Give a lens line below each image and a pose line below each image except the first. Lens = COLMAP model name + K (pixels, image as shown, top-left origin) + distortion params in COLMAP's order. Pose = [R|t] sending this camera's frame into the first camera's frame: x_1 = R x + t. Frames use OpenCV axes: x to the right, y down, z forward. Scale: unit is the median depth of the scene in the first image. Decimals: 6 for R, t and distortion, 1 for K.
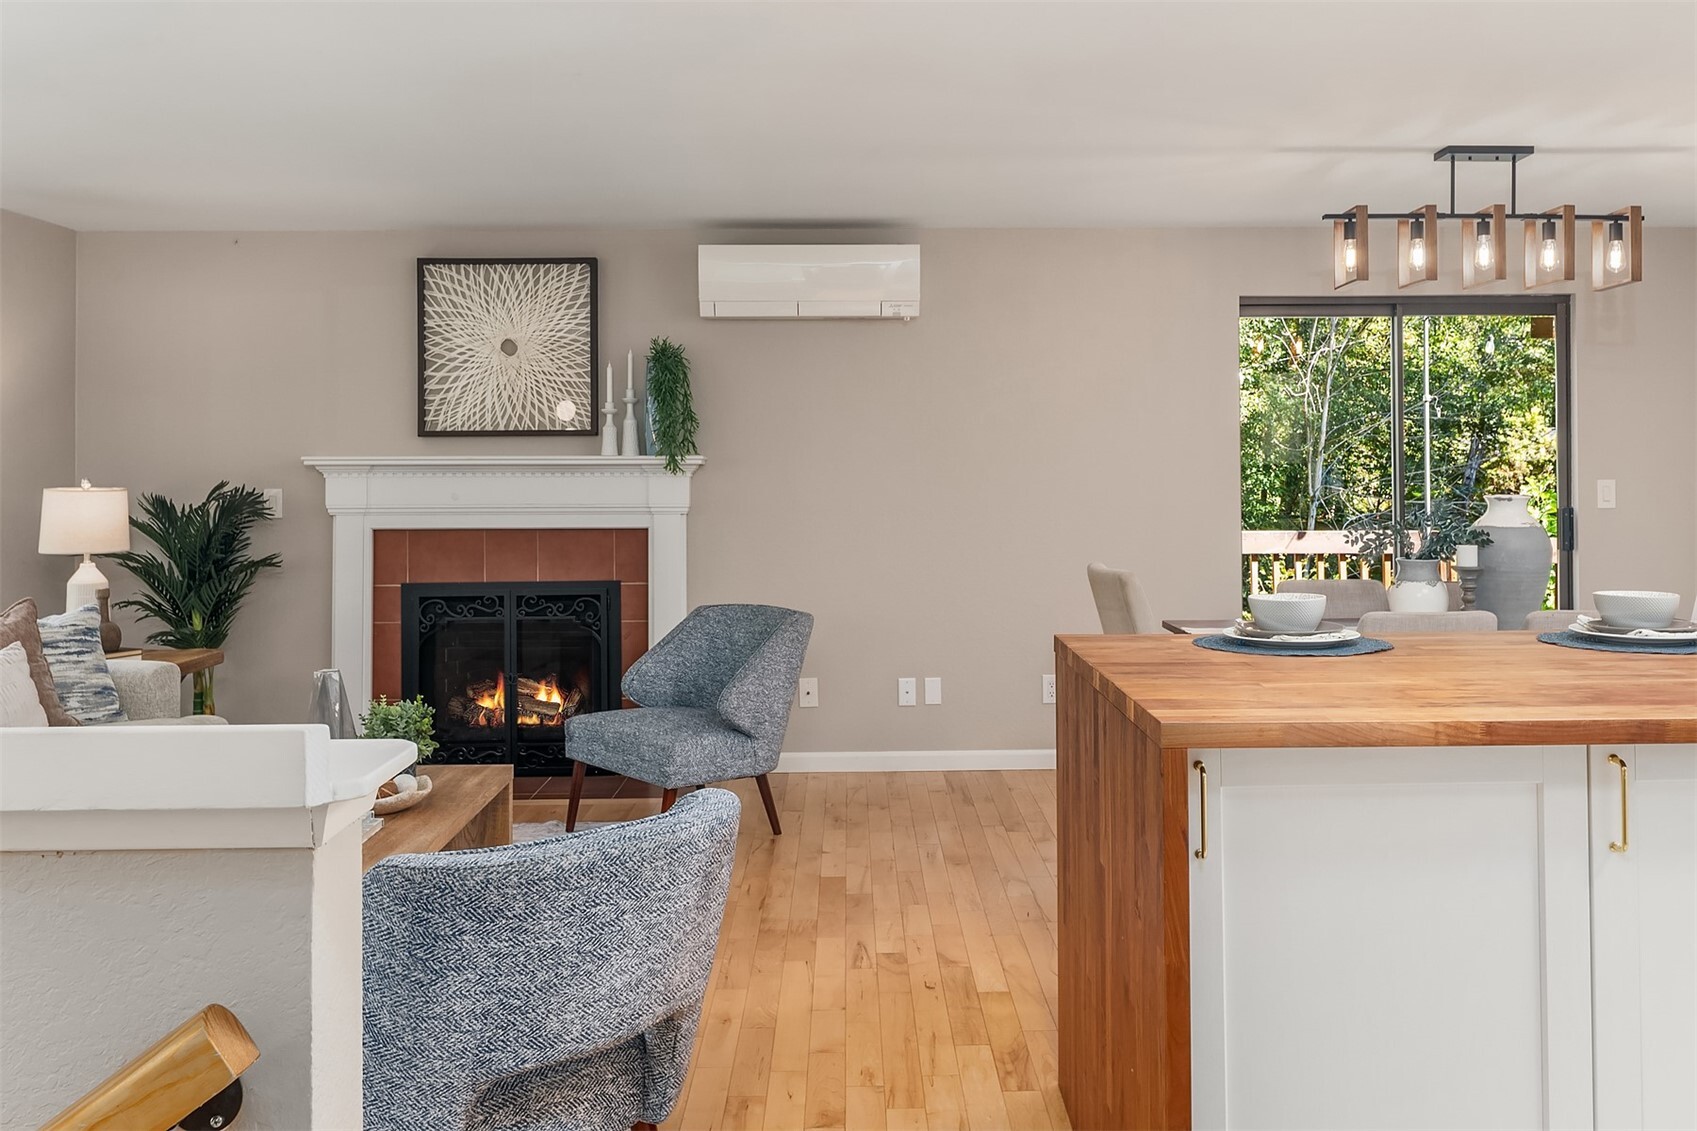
lens RADIAL K [[1411.8, 0, 865.6], [0, 1411.8, 439.5], [0, 0, 1]] dist [-0.004833, -0.000165]
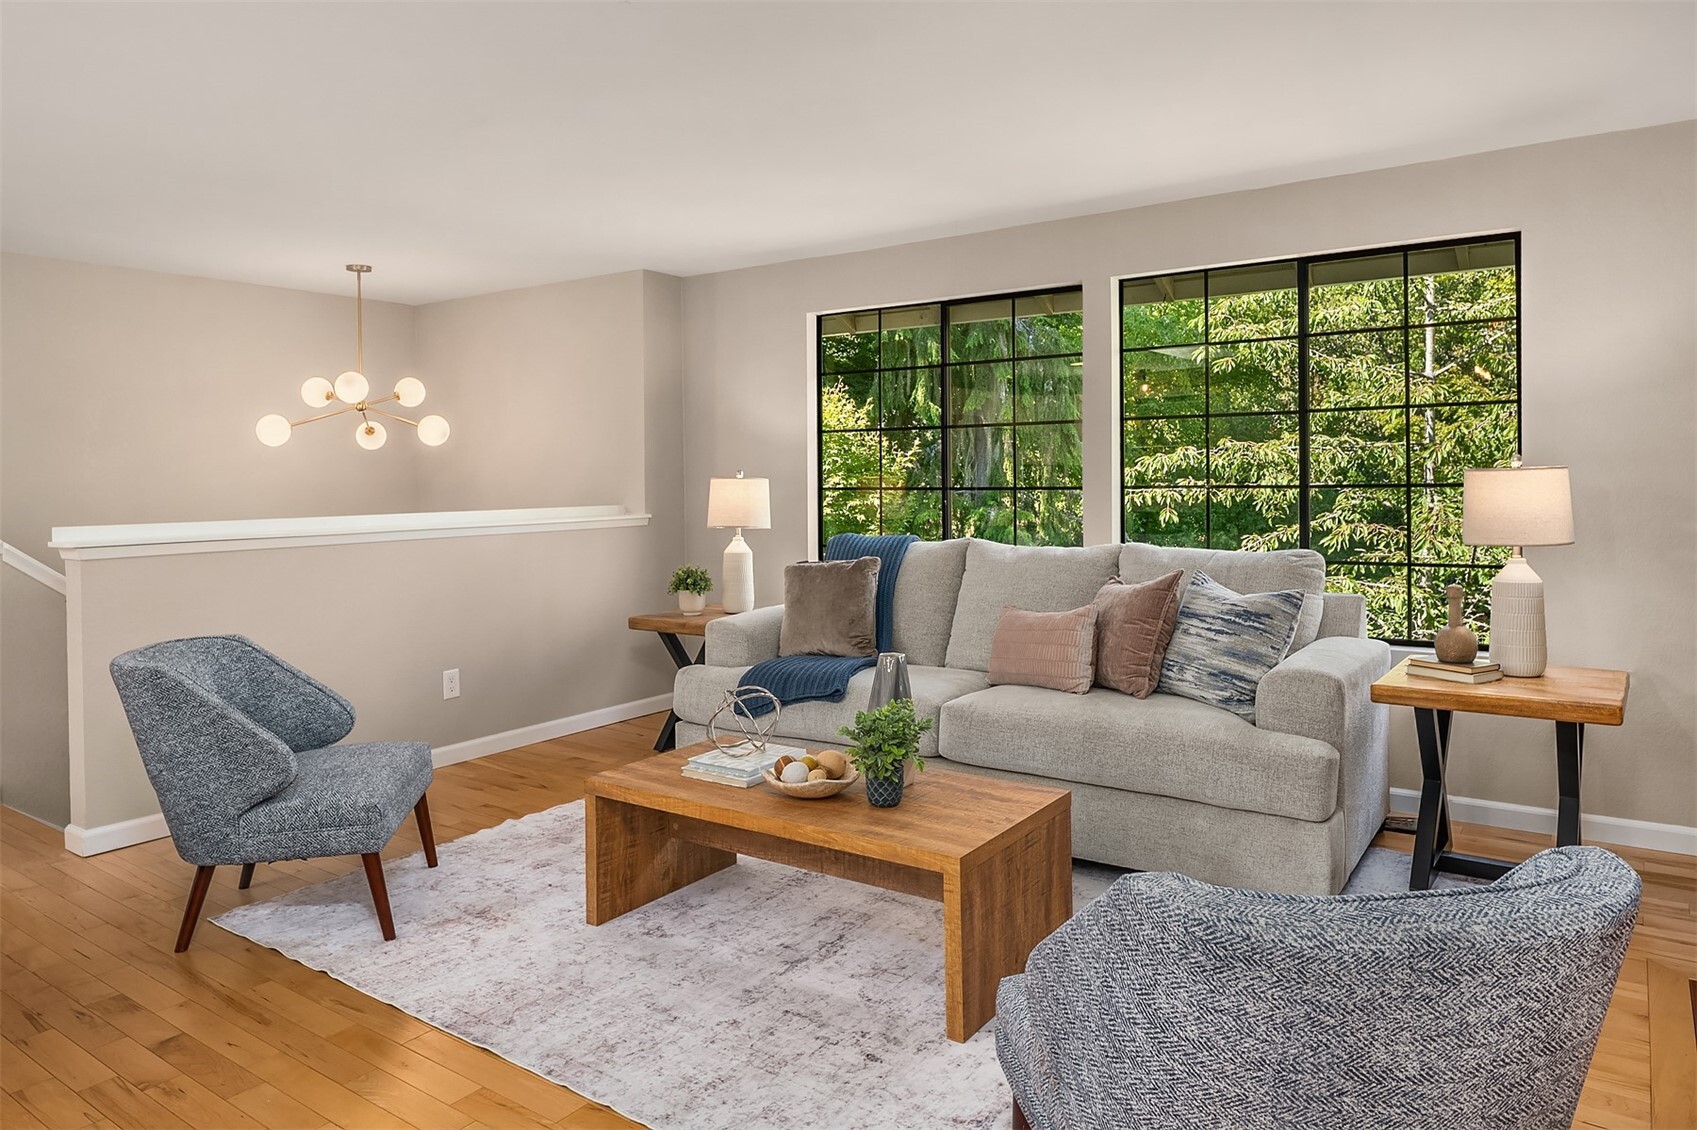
lens RADIAL K [[1098.0, 0, 864.7], [0, 1098.0, 500.5], [0, 0, 1]] dist [-0.000453, -0.006138]
pose [[-0.587958, 0.031276, -0.808286, 0.158312], [0.031663, 0.999376, 0.015638, 0.028702], [0.808271, -0.016398, -0.588582, 0.931229]]
